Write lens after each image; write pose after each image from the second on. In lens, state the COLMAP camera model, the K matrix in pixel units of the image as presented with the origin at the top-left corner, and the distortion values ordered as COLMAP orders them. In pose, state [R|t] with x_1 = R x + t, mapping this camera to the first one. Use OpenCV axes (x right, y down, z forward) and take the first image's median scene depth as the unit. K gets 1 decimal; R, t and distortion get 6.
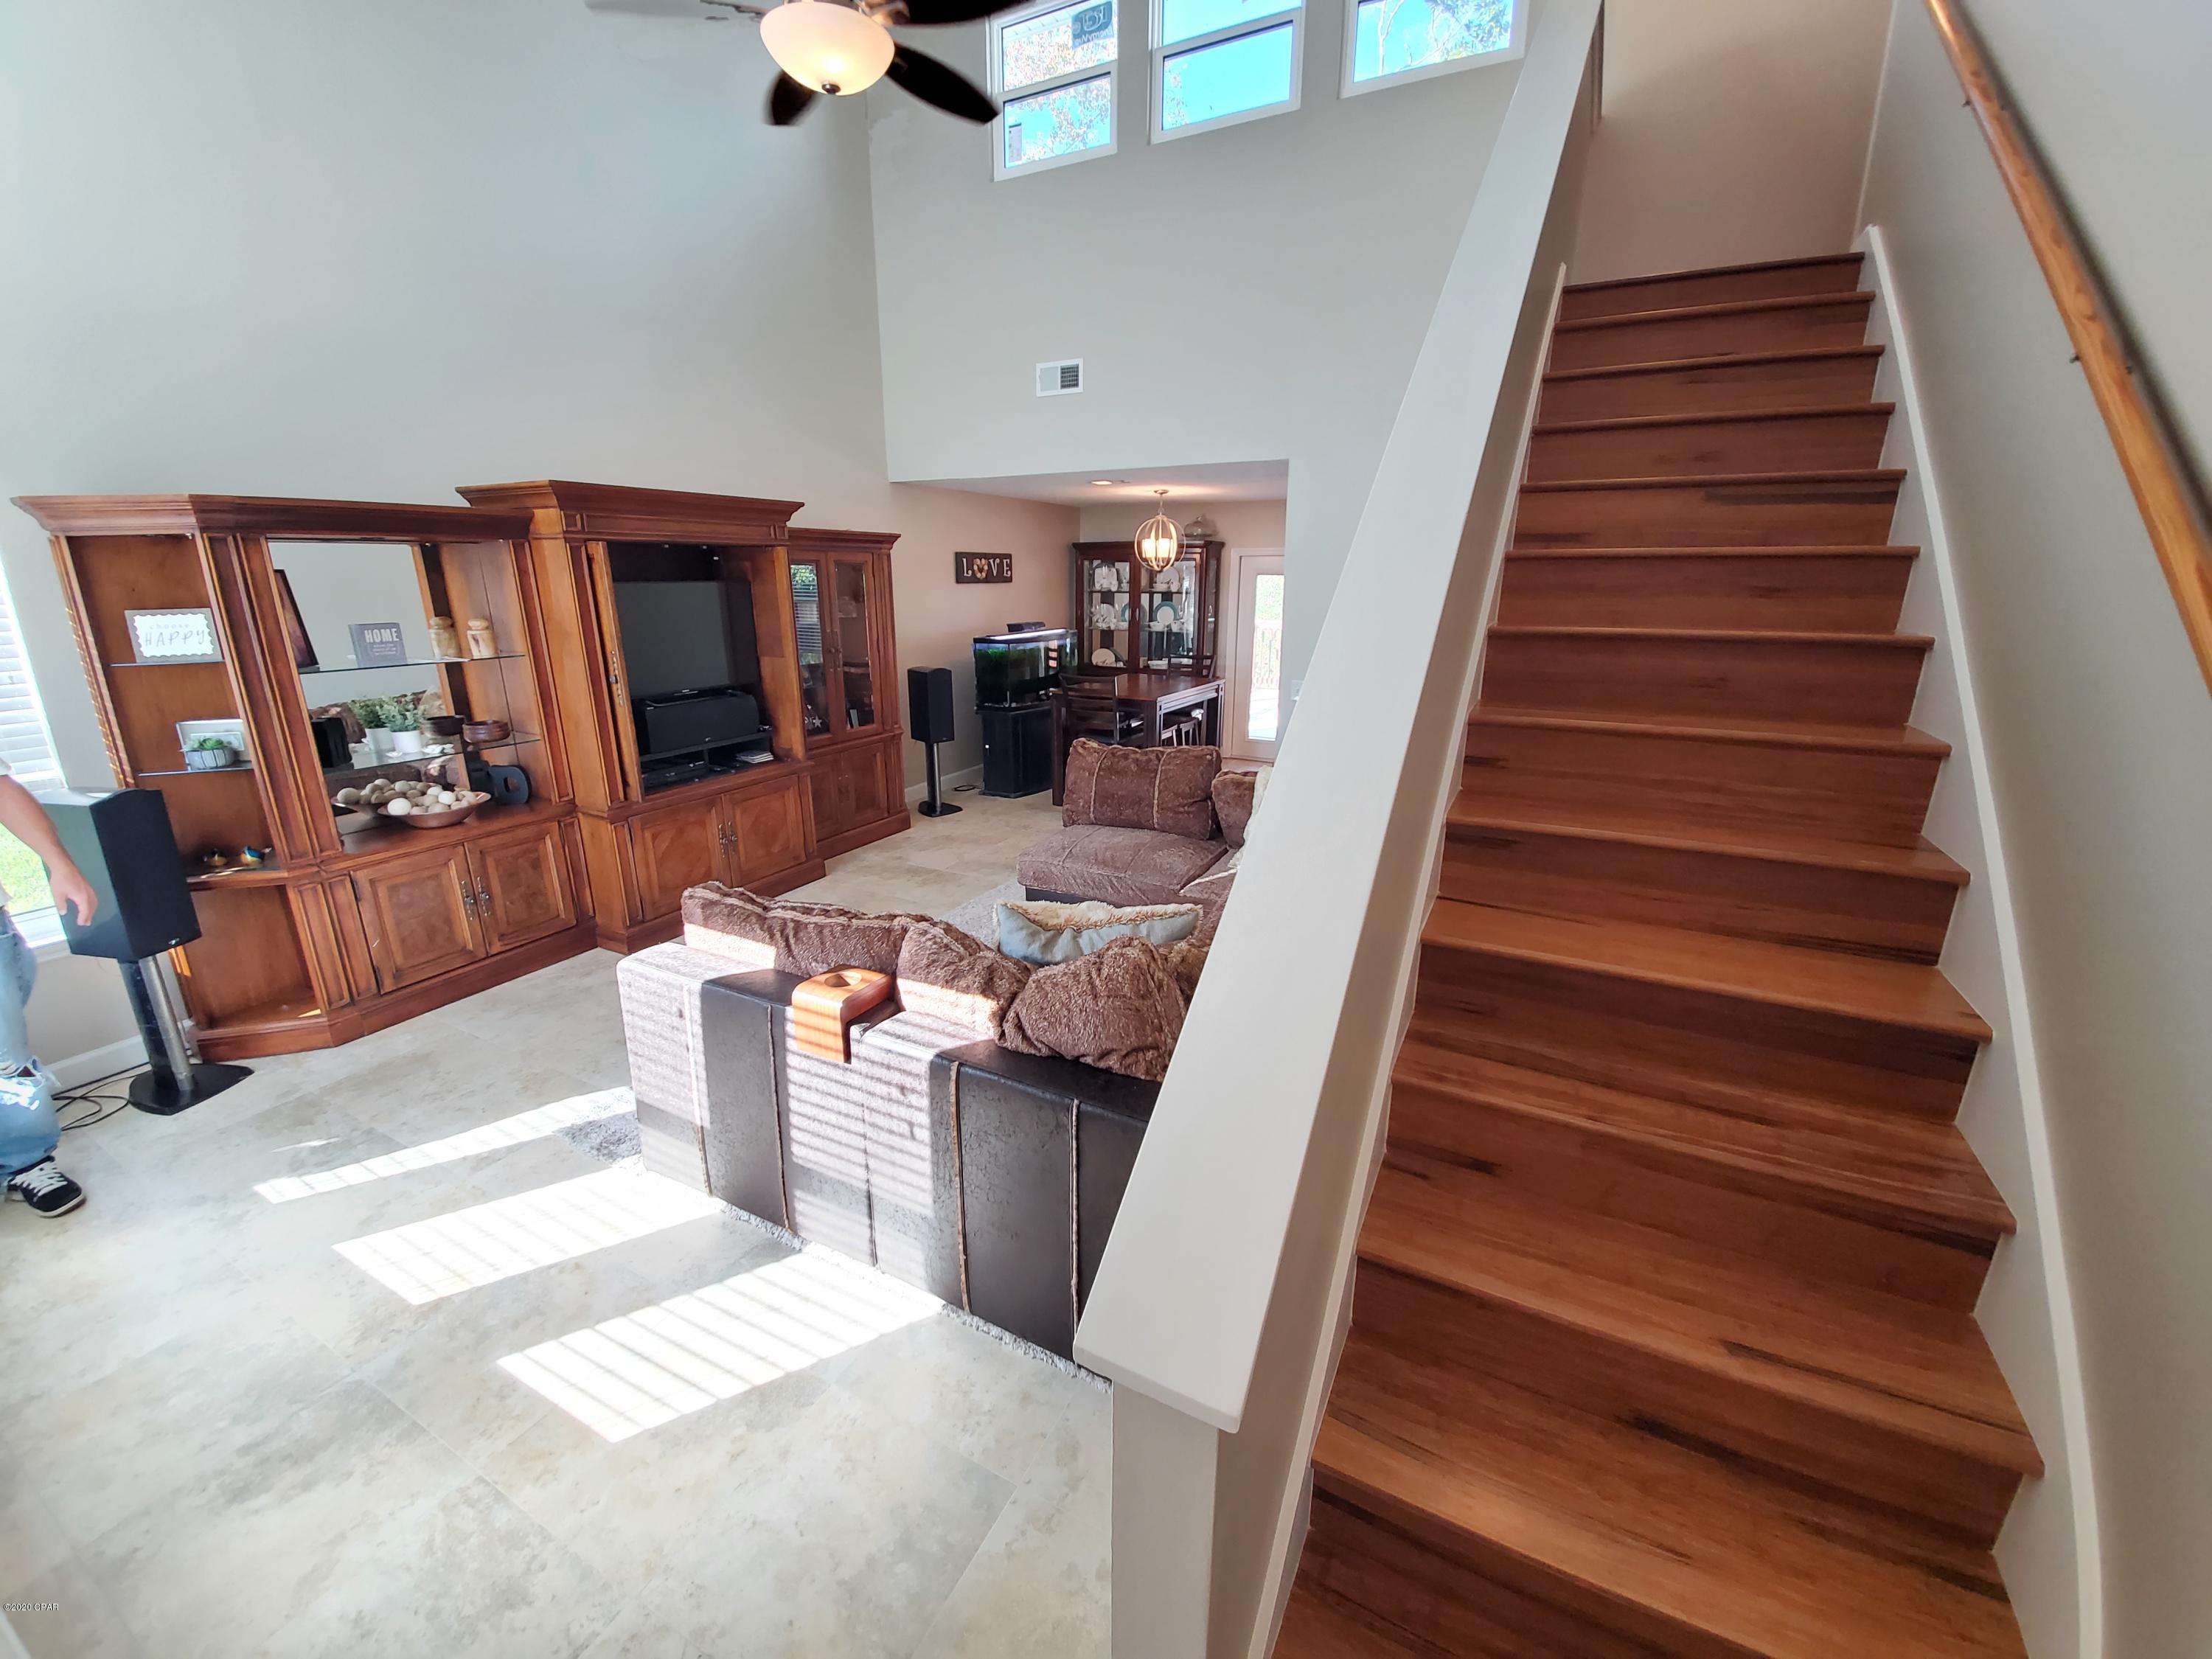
lens RADIAL K [[872.3, 0, 1106.1], [0, 872.3, 826.3], [0, 0, 1]] dist [0.010058, -0.013996]
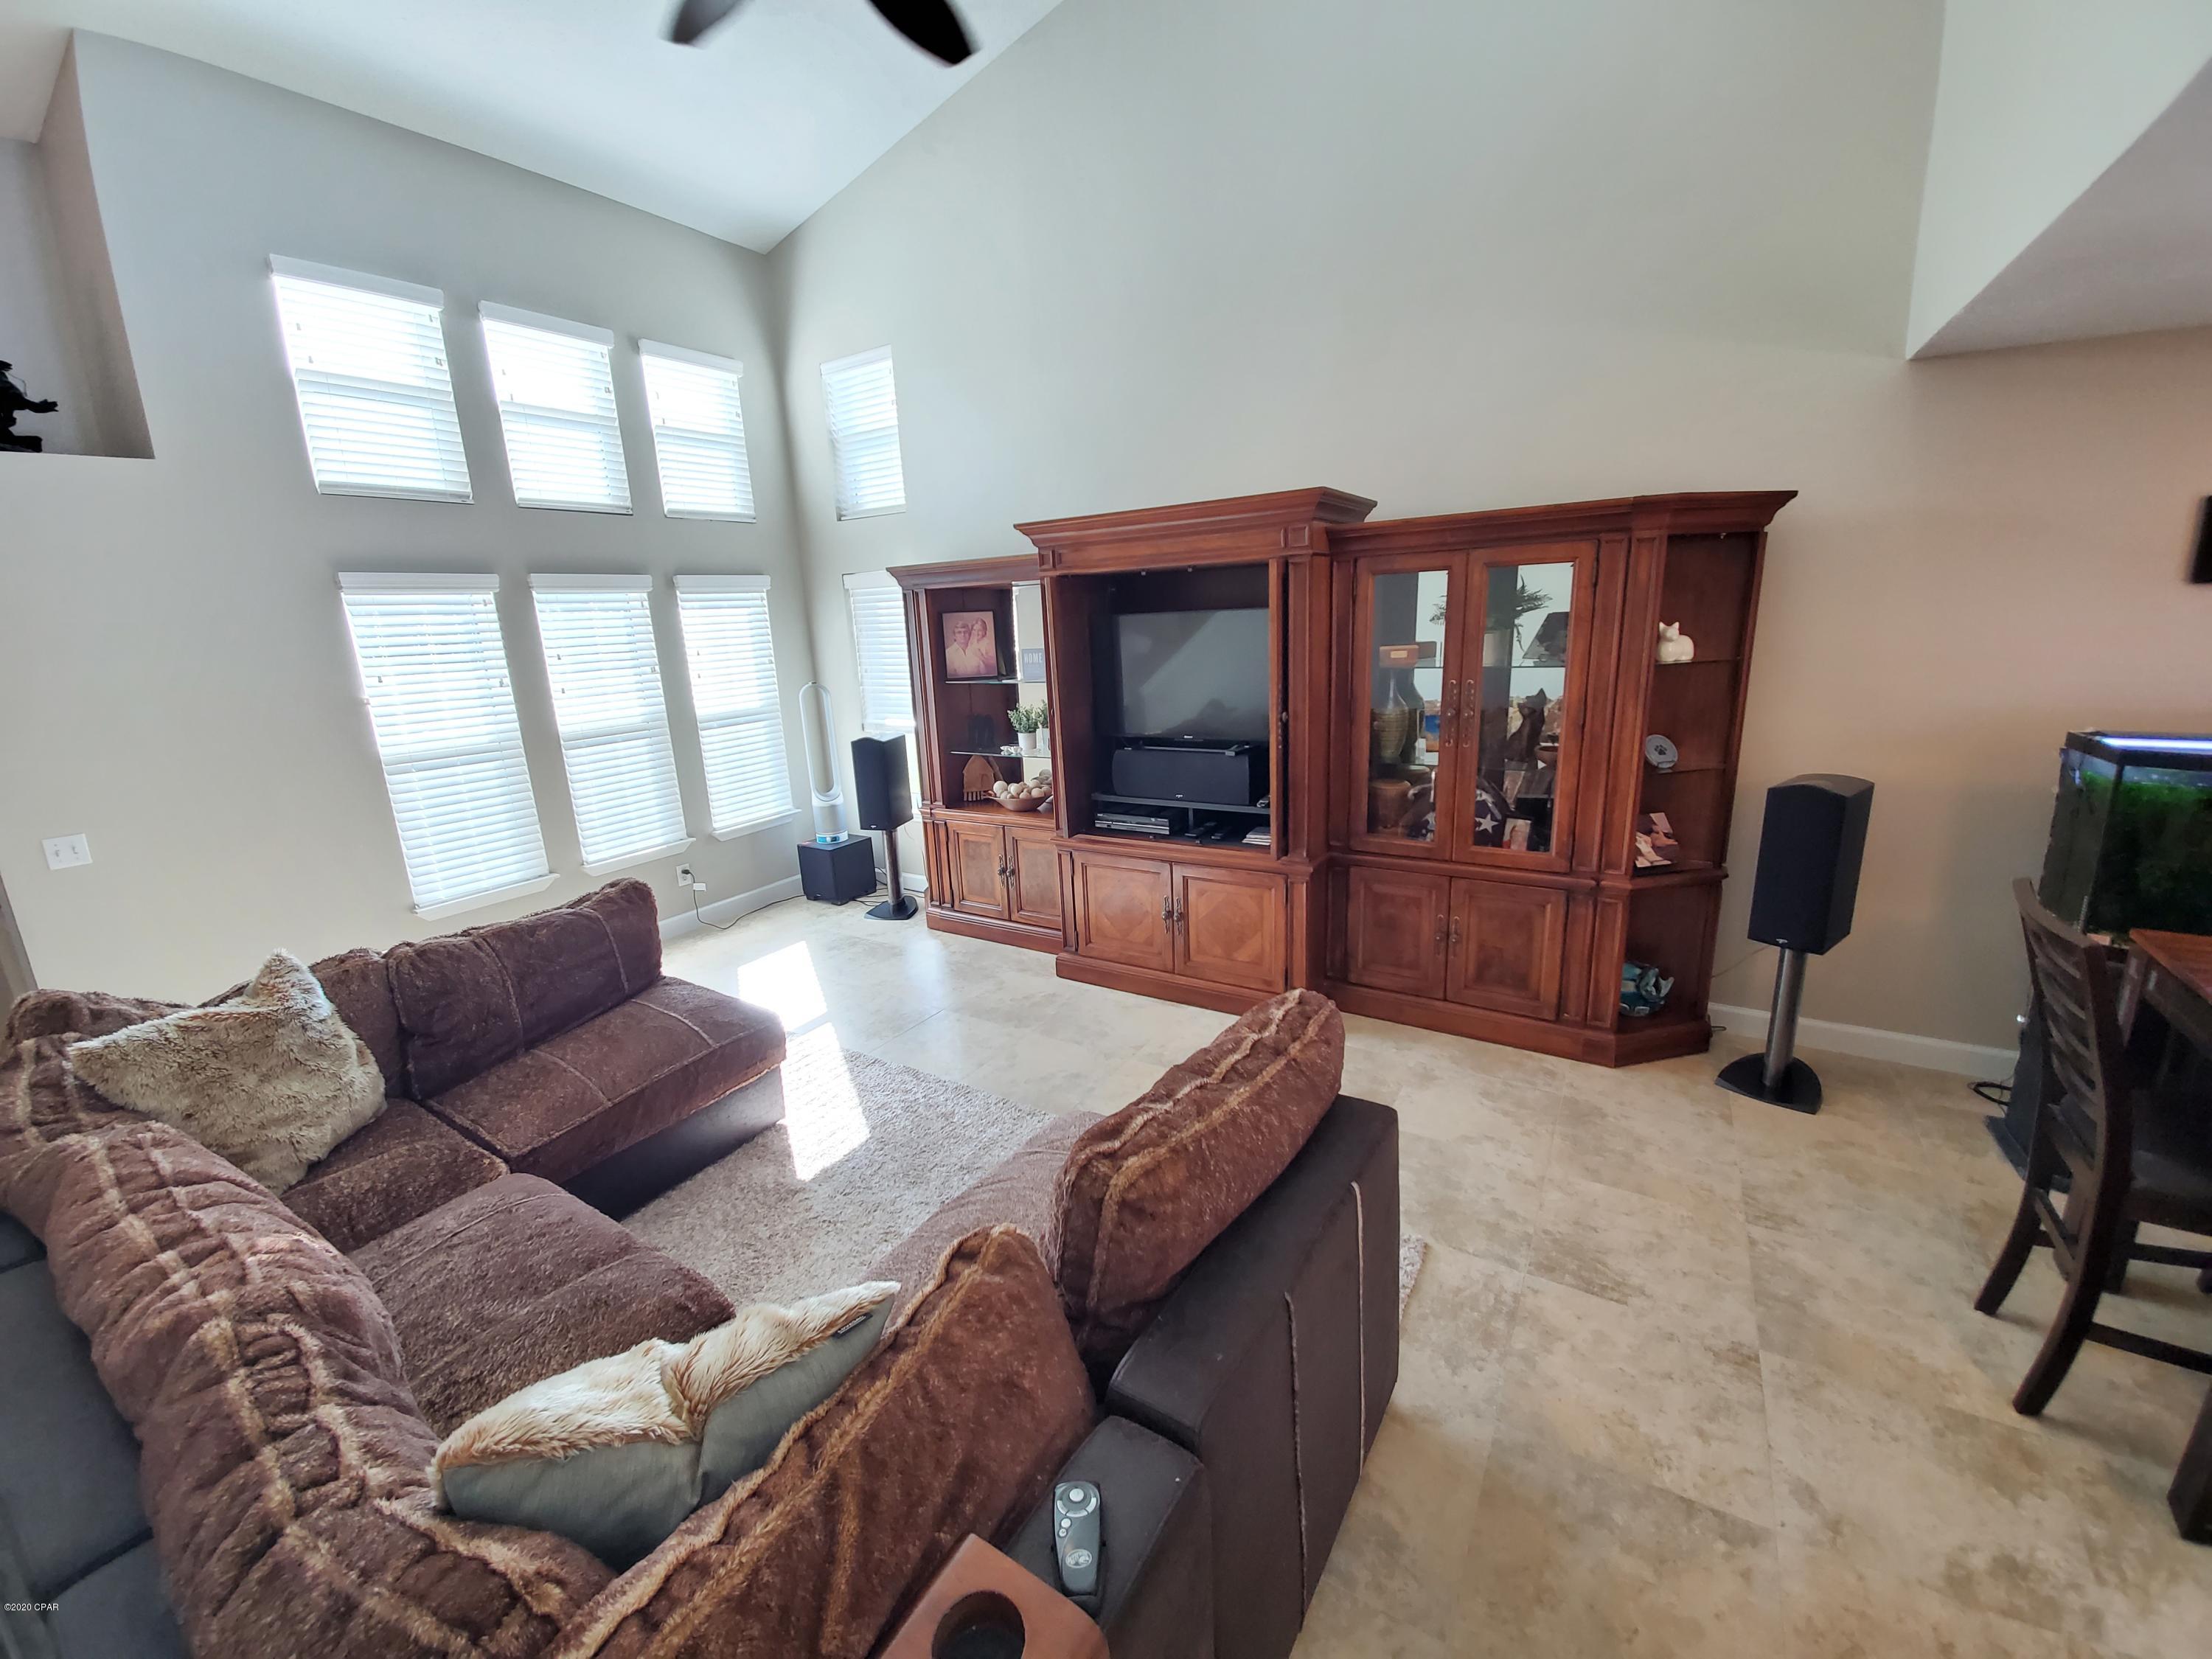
lens RADIAL K [[872.3, 0, 1092.6], [0, 872.3, 820.5], [0, 0, 1]] dist [0.010058, -0.013996]
pose [[-0.086026, 0.235332, -0.968100, 0.260353], [-0.234904, 0.939516, 0.249258, -0.186596], [0.968204, 0.248853, -0.025542, 0.657167]]
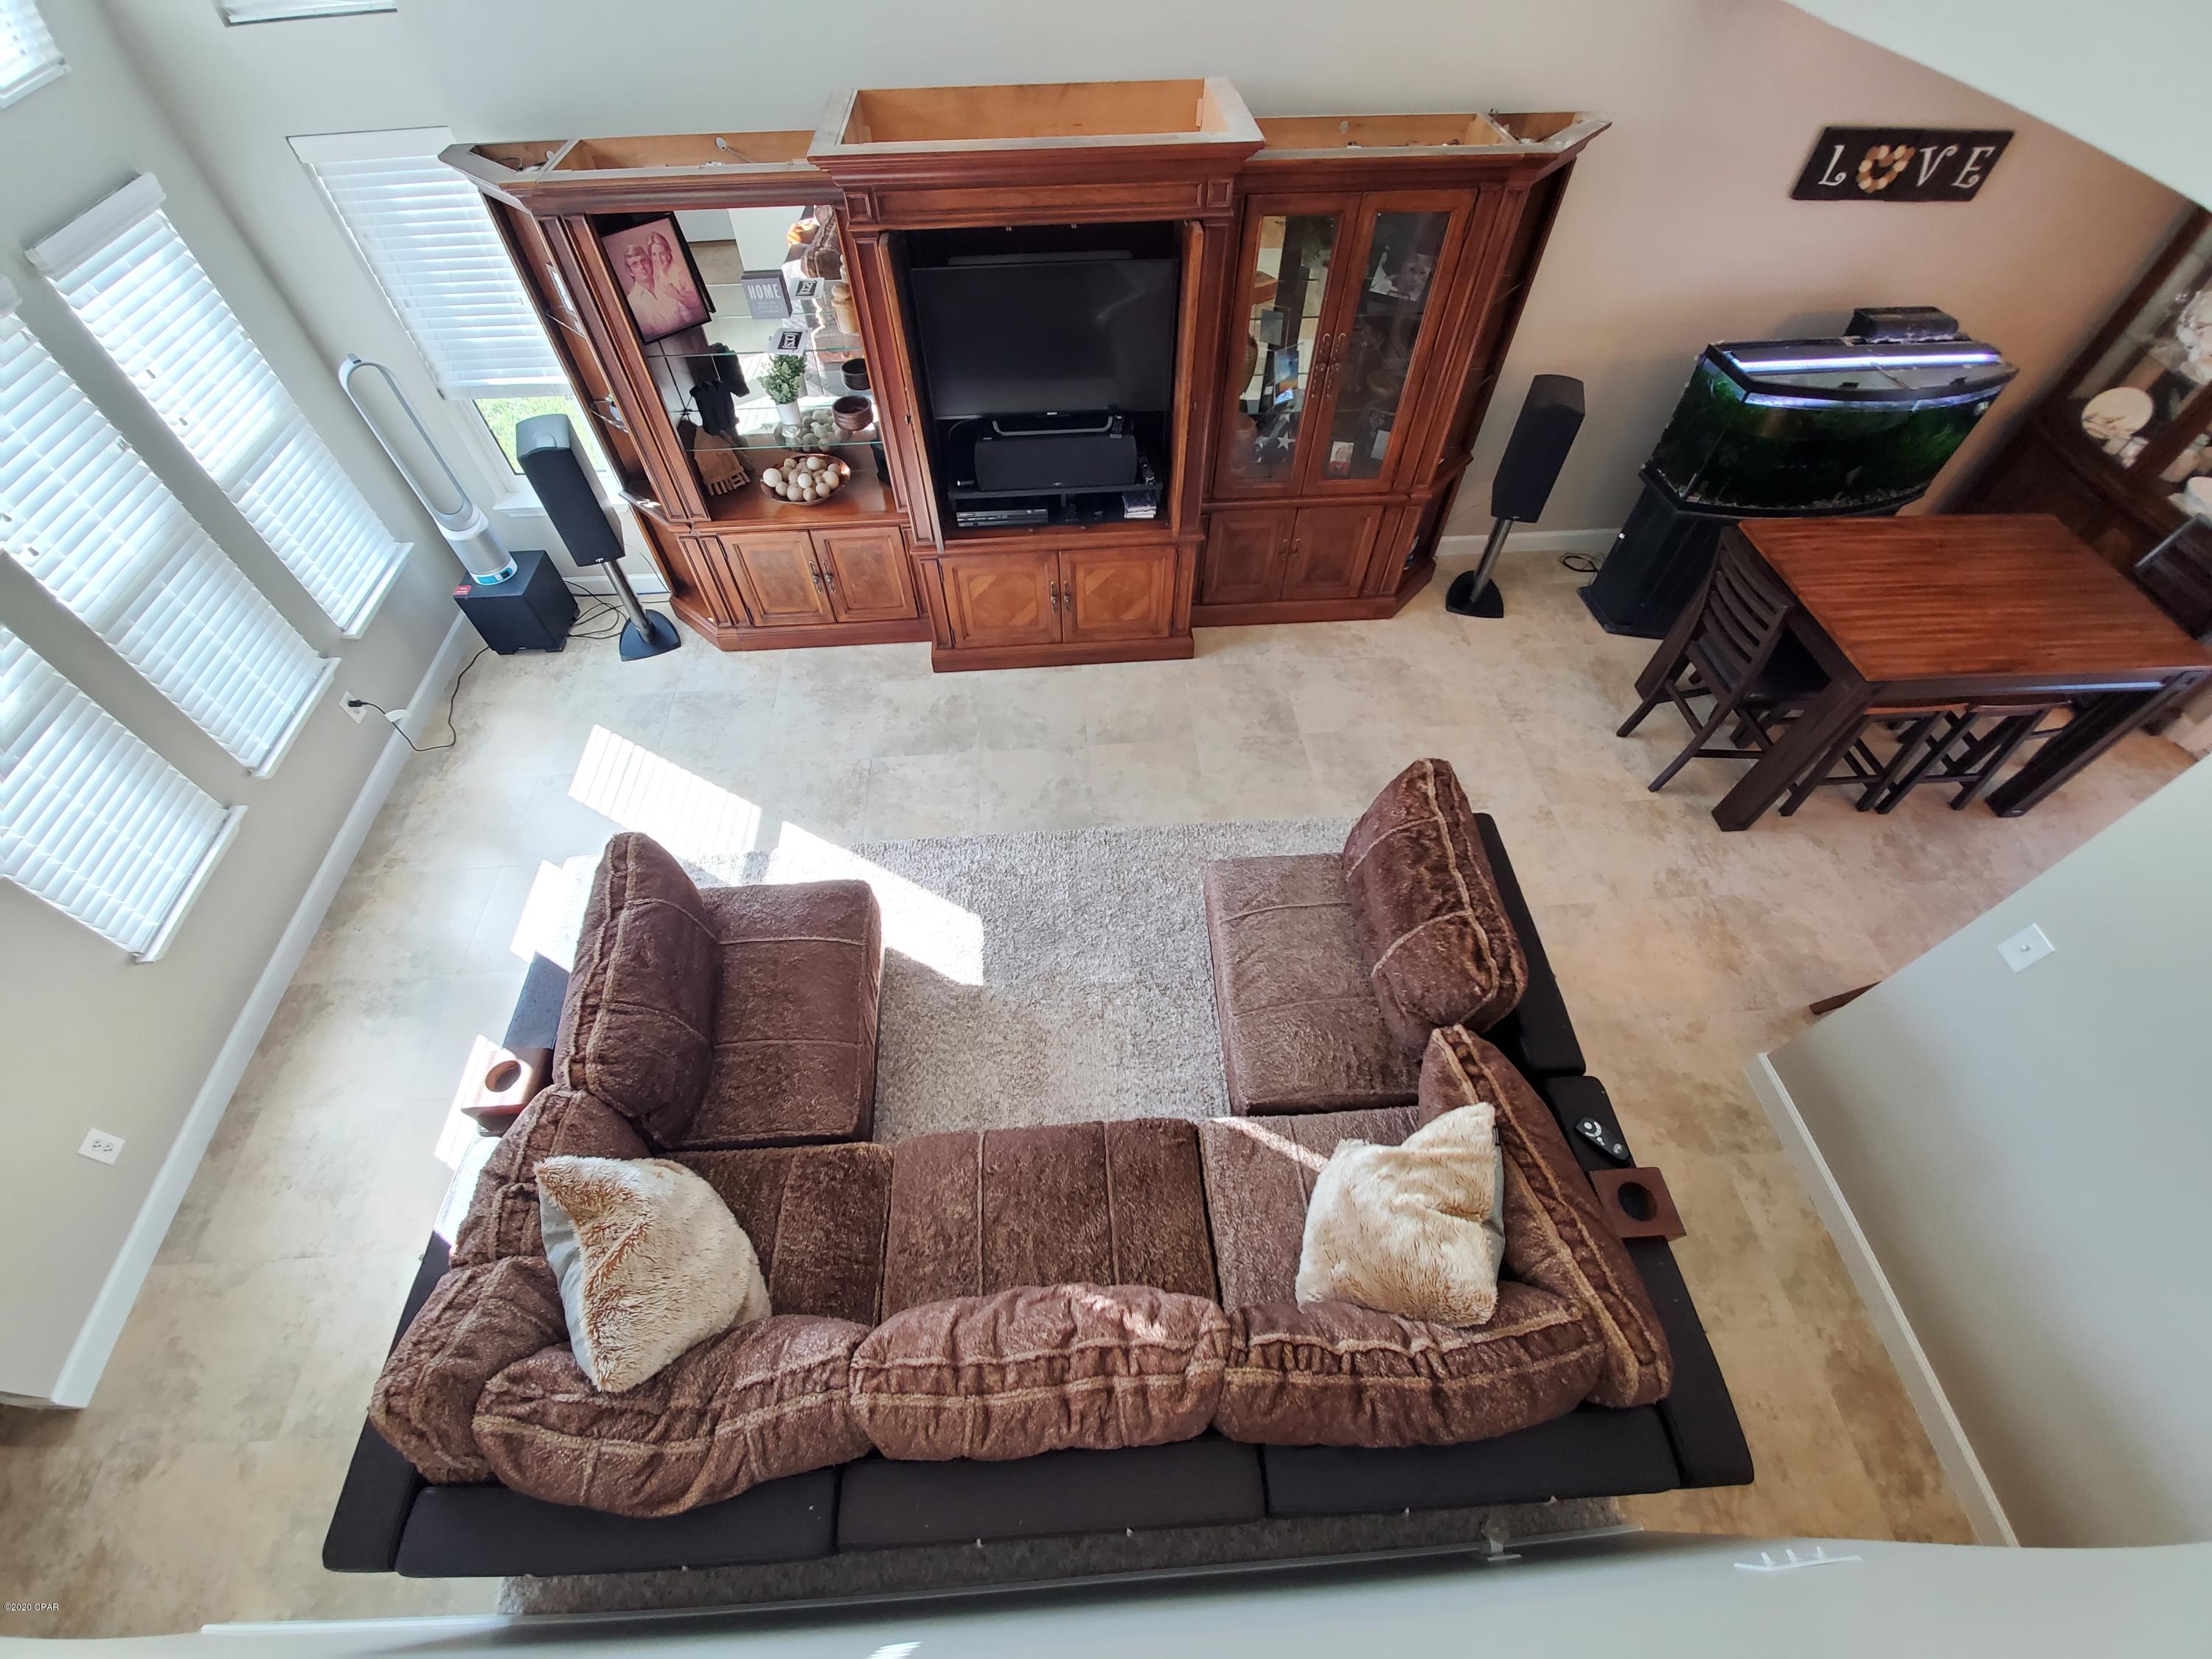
lens RADIAL K [[872.3, 0, 1103.5], [0, 872.3, 827.2], [0, 0, 1]] dist [0.010058, -0.013996]
pose [[0.520484, 0.677768, -0.519352, 0.139693], [-0.233862, 0.698127, 0.676703, -0.301766], [0.821222, -0.230757, 0.521868, 0.375229]]
